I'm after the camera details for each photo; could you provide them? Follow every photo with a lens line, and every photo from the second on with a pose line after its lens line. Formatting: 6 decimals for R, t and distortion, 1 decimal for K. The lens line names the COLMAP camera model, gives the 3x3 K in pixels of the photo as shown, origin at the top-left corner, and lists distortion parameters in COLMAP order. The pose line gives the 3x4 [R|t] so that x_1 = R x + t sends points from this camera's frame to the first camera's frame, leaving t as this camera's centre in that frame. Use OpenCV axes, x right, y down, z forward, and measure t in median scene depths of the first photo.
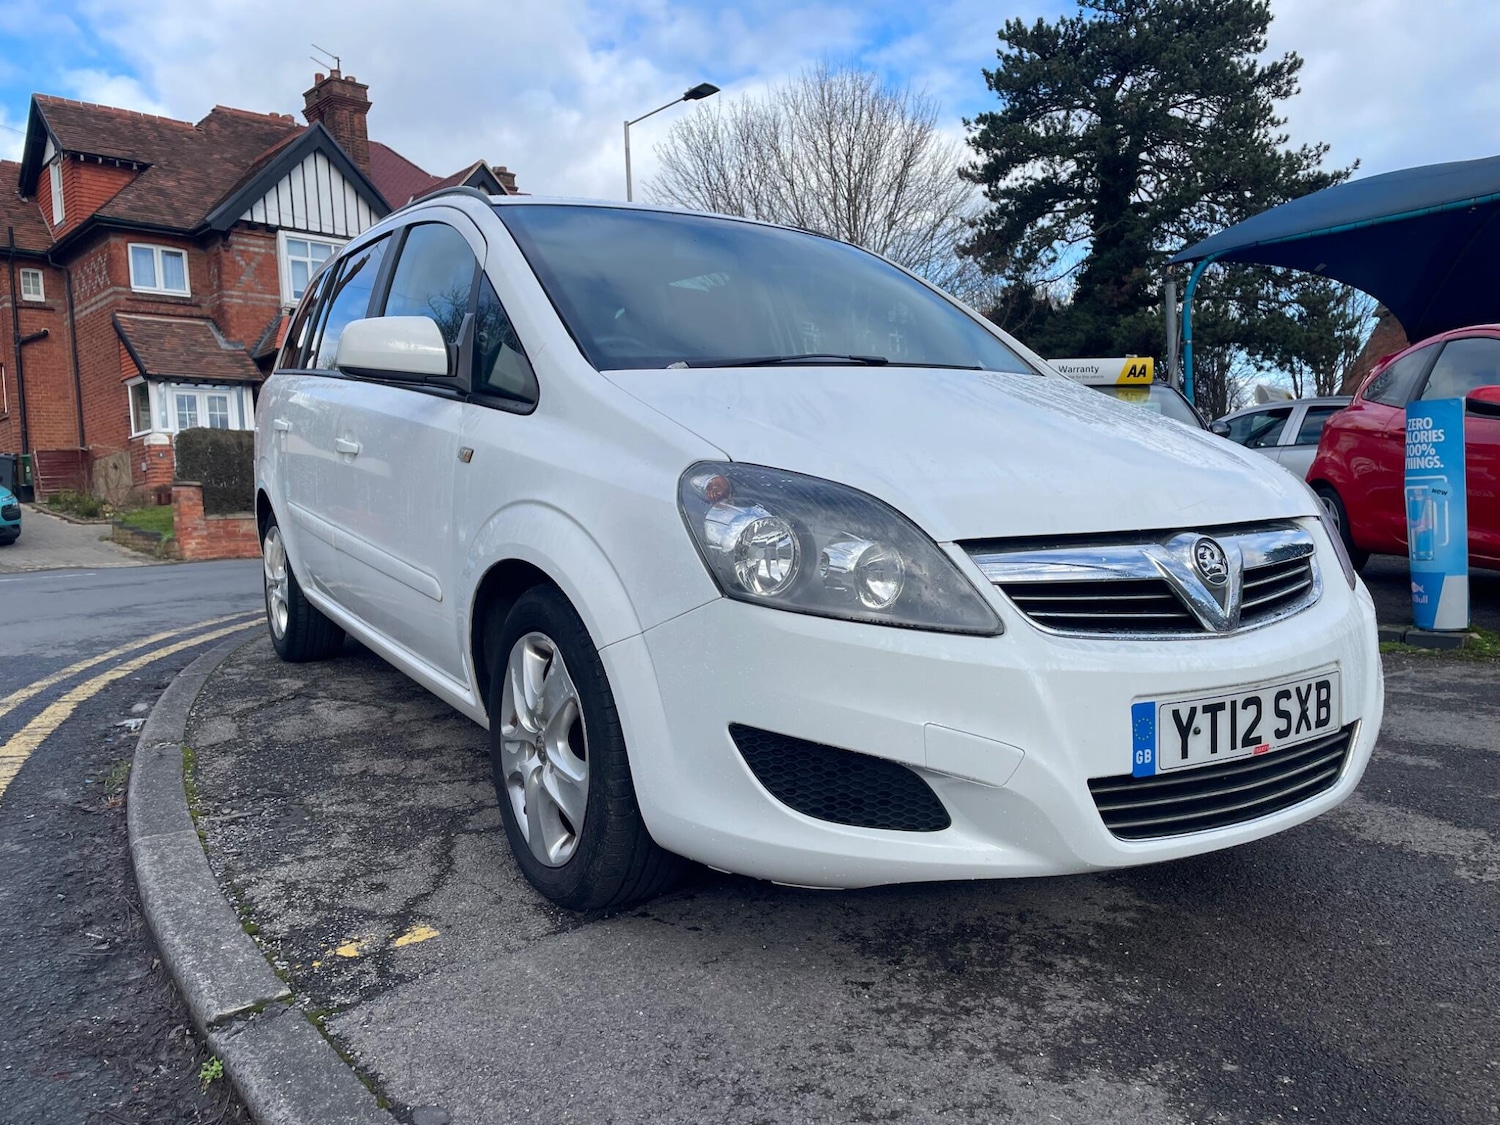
lens RADIAL K [[1124.9, 0, 752.6], [0, 1124.9, 563.1], [0, 0, 1]] dist [0.085857, -0.105016]
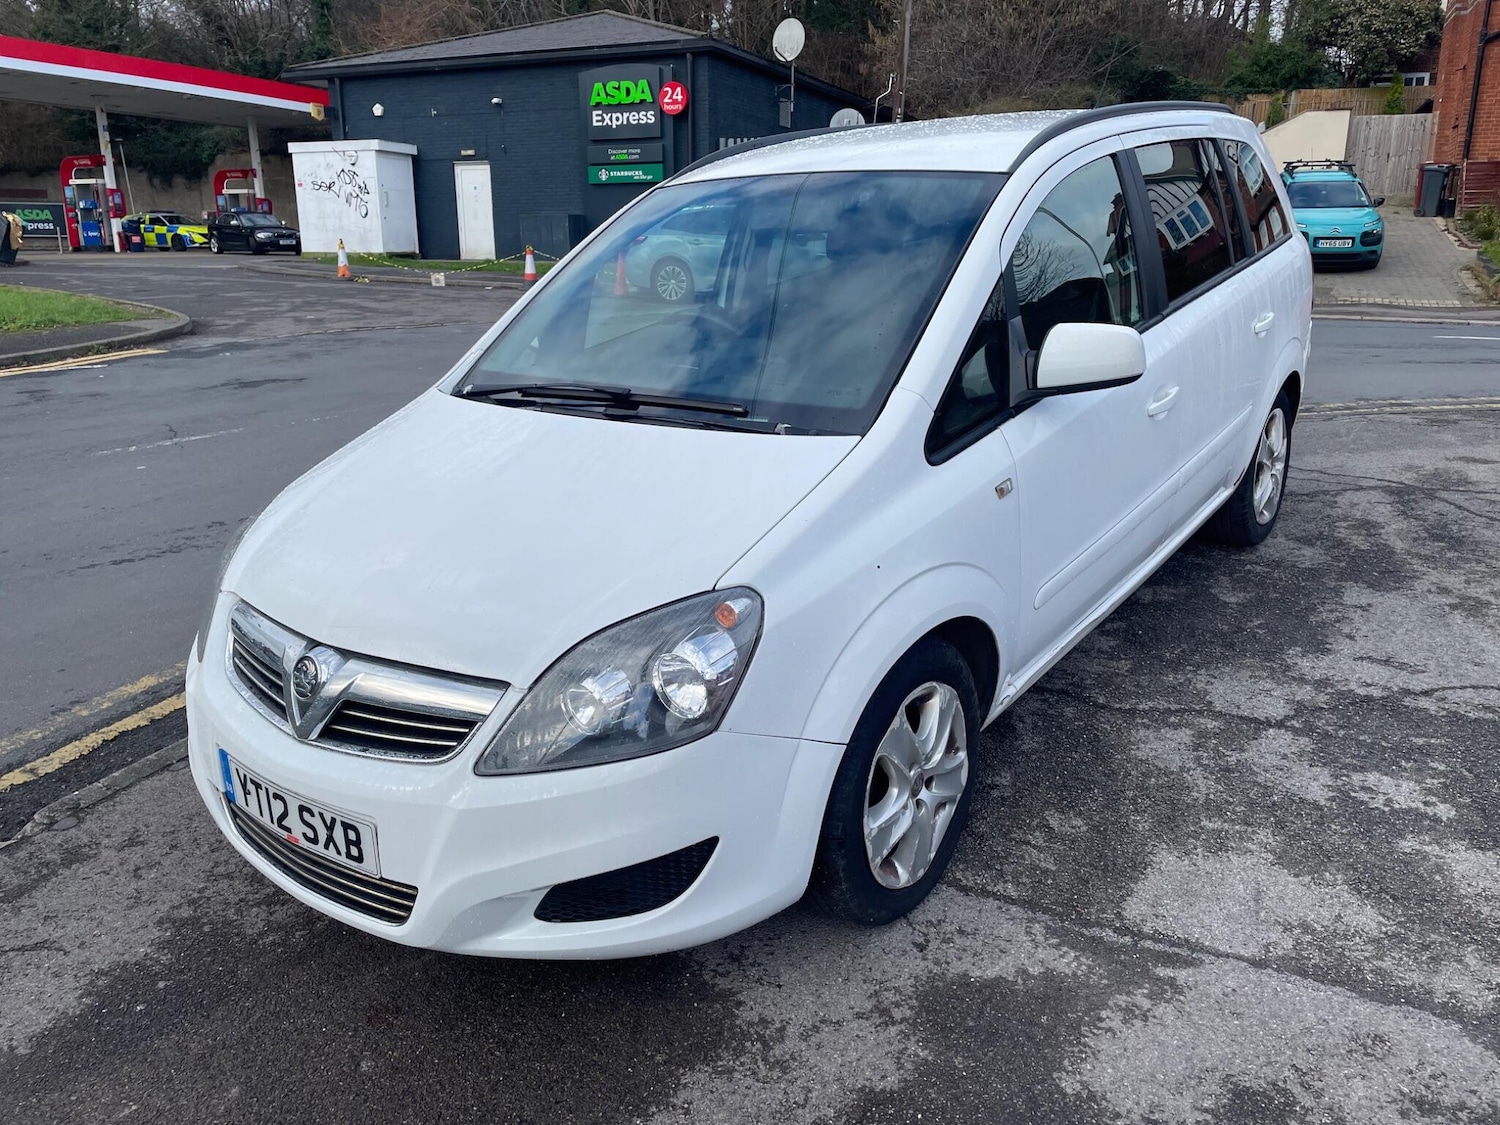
lens RADIAL K [[1124.9, 0, 741.1], [0, 1124.9, 560.7], [0, 0, 1]] dist [0.085857, -0.105016]
pose [[0.356844, 0.299921, -0.884709, 0.112546], [-0.056514, 0.952256, 0.300025, -0.035360], [0.932453, -0.057064, 0.356757, 0.073411]]
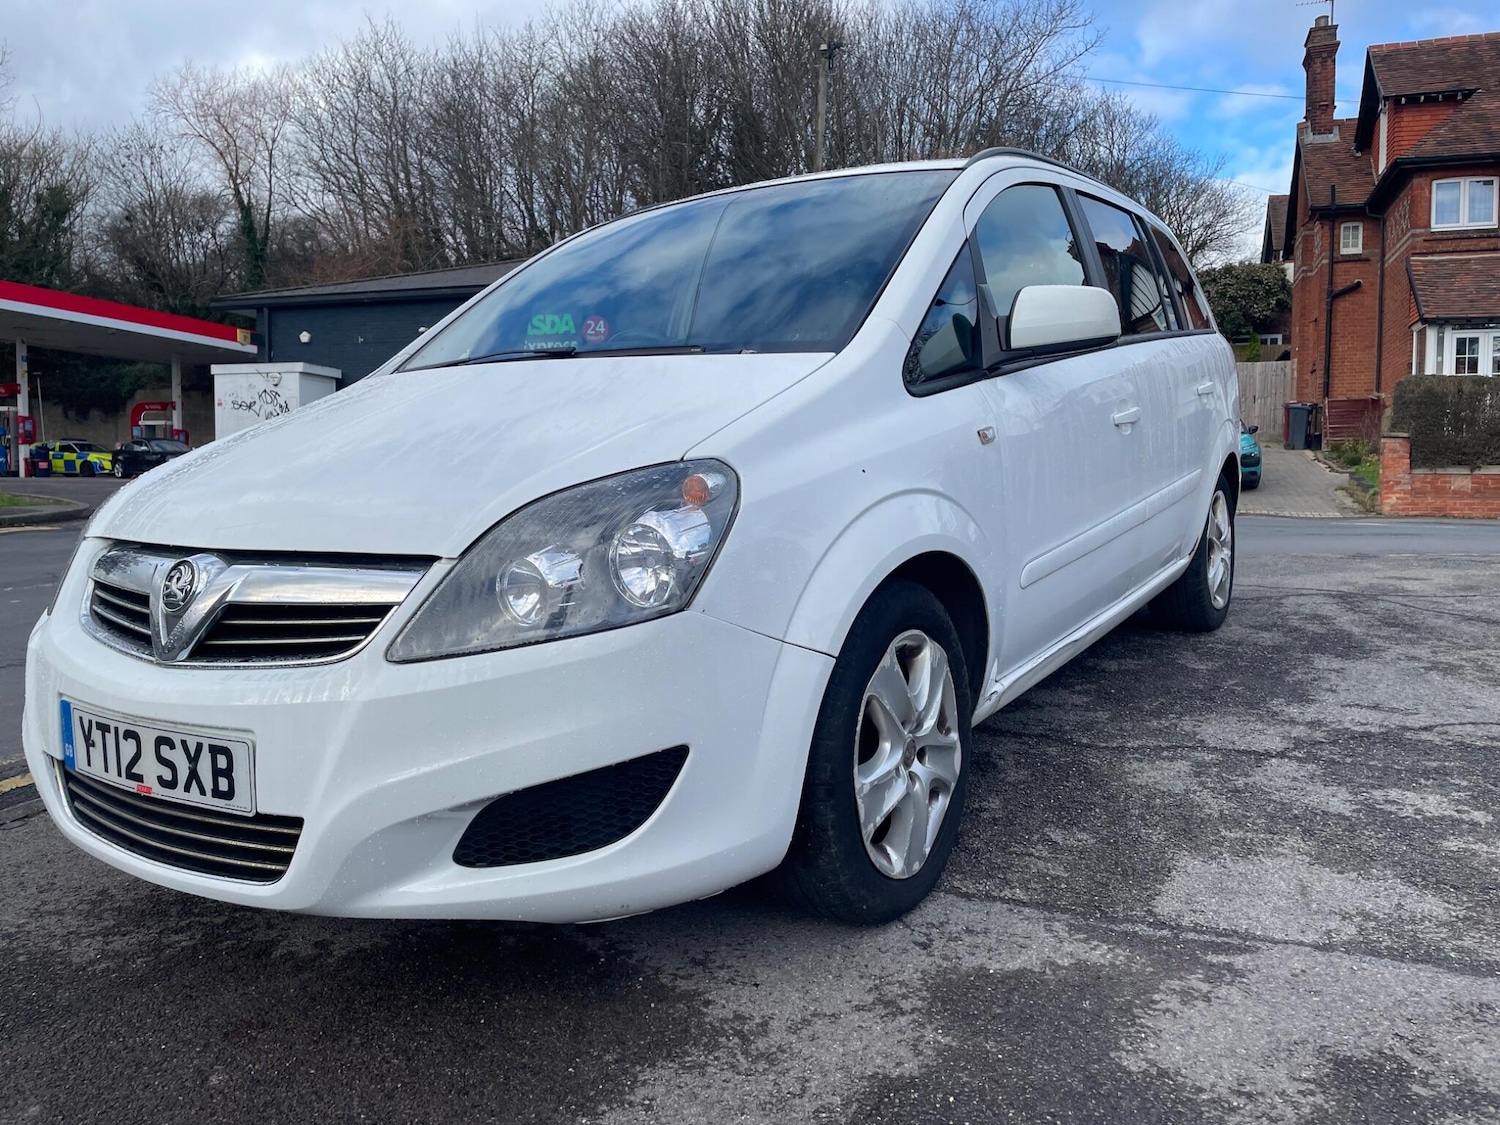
lens RADIAL K [[1124.9, 0, 739.3], [0, 1124.9, 559.5], [0, 0, 1]] dist [0.085857, -0.105016]
pose [[0.424504, 0.108121, -0.898947, 0.105749], [-0.067158, 0.993870, 0.087824, -0.010050], [0.902932, 0.023090, 0.429163, 0.073833]]
